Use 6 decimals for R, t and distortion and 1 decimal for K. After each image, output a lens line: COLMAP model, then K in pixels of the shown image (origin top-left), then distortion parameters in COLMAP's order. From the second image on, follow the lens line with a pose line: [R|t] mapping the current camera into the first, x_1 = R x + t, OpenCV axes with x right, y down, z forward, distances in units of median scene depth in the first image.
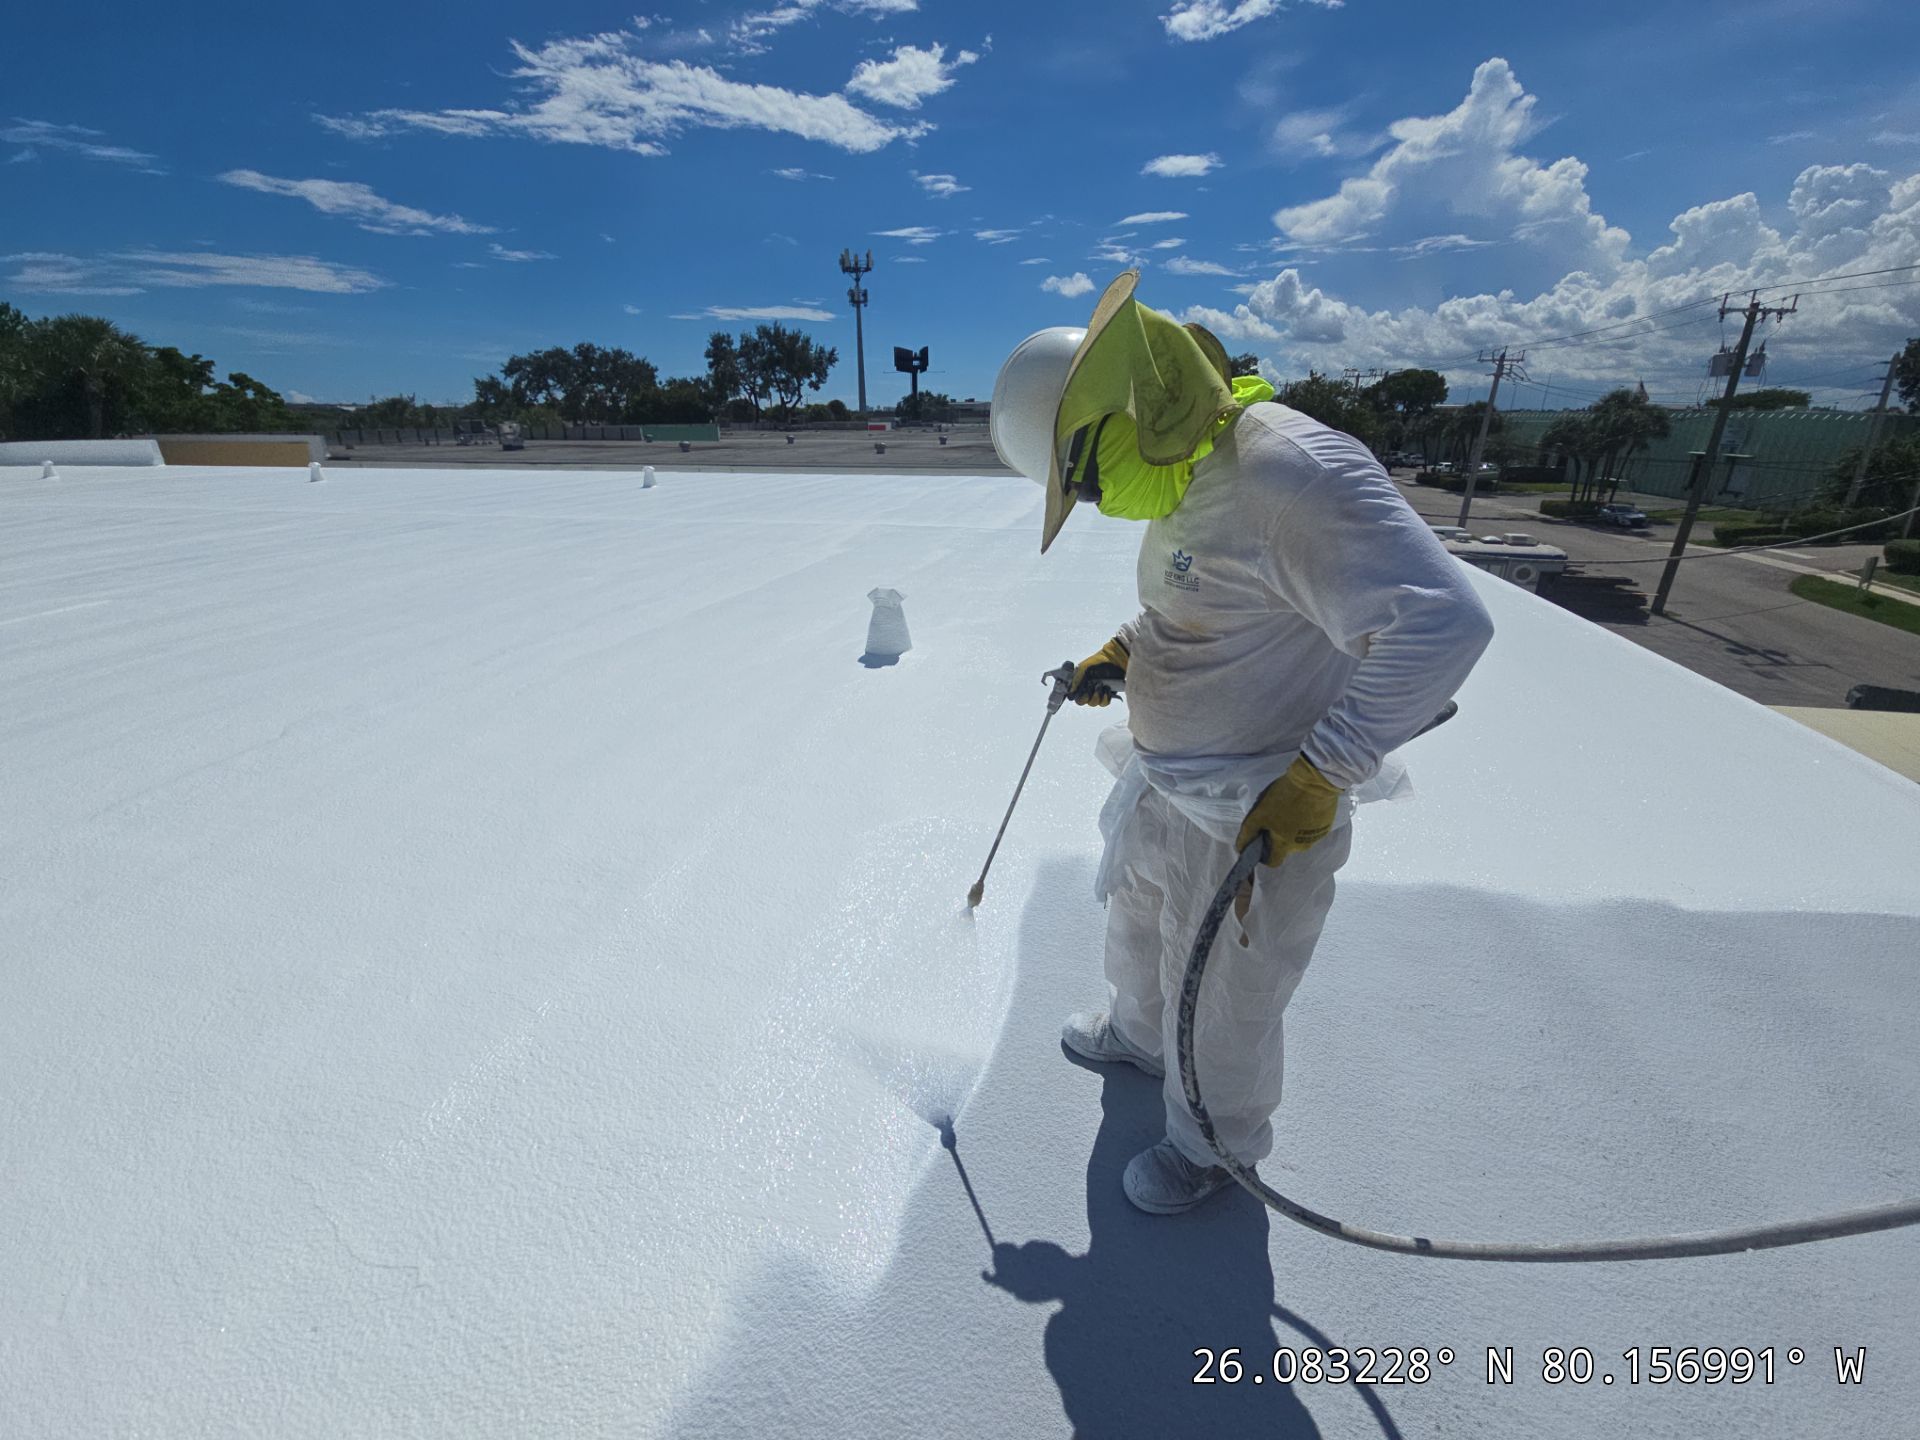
lens RADIAL K [[795.6, 0, 946.1], [0, 795.6, 703.5], [0, 0, 1]] dist [-0.002069, -0.000298]
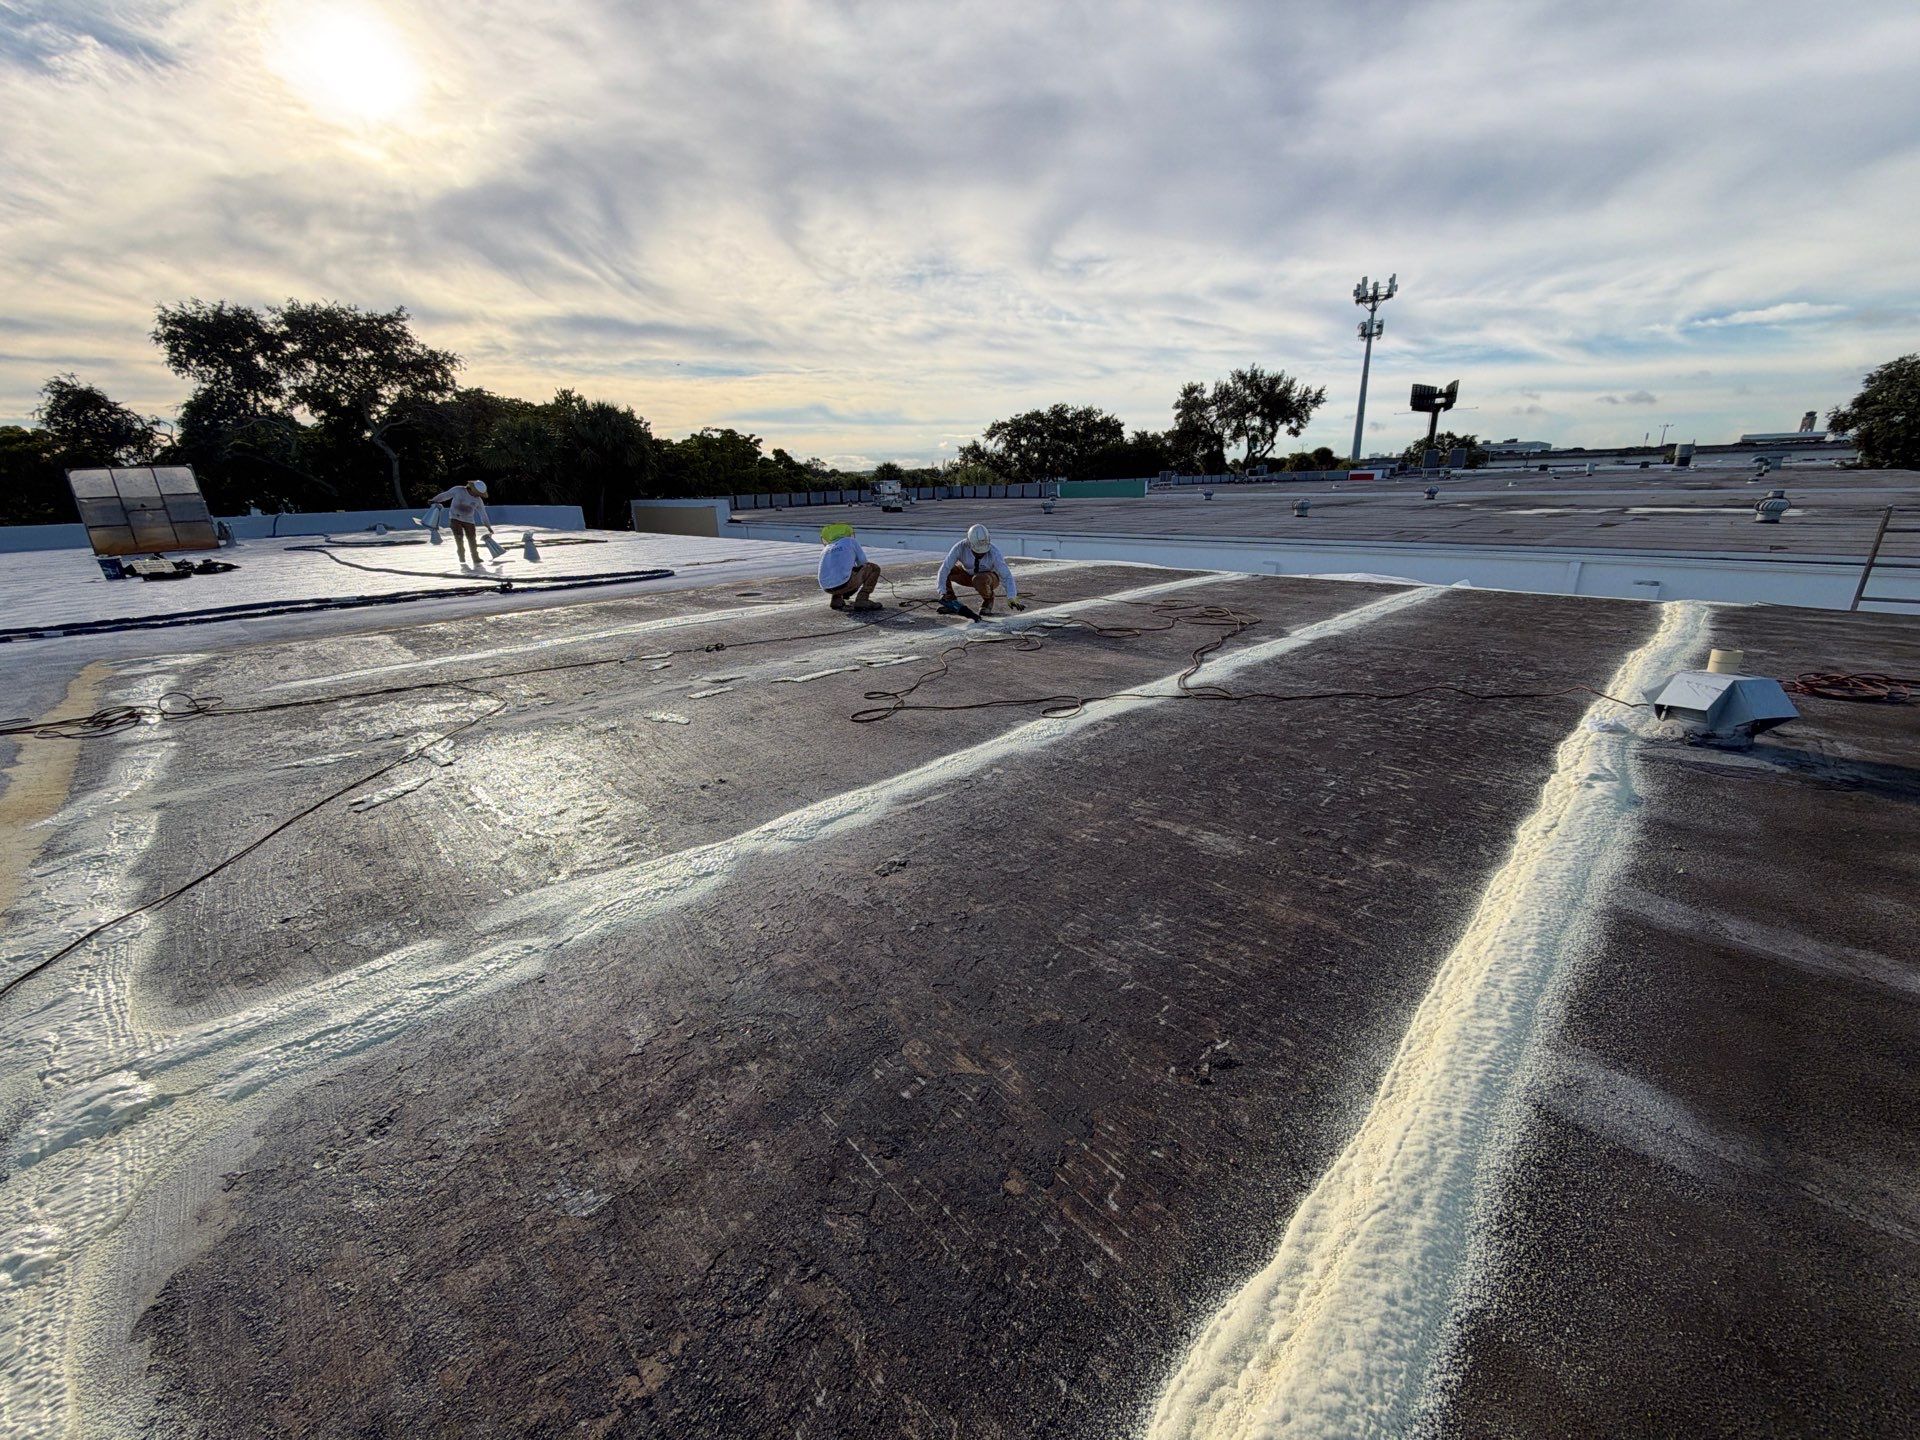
lens RADIAL K [[747.2, 0, 958.8], [0, 747.2, 719.6], [0, 0, 1]] dist [0.007665, 0.000184]
pose [[0.836658, 0.145552, -0.528032, 0.012698], [-0.158726, 0.987108, 0.020596, -0.039670], [0.524222, 0.066581, 0.848975, 0.113575]]
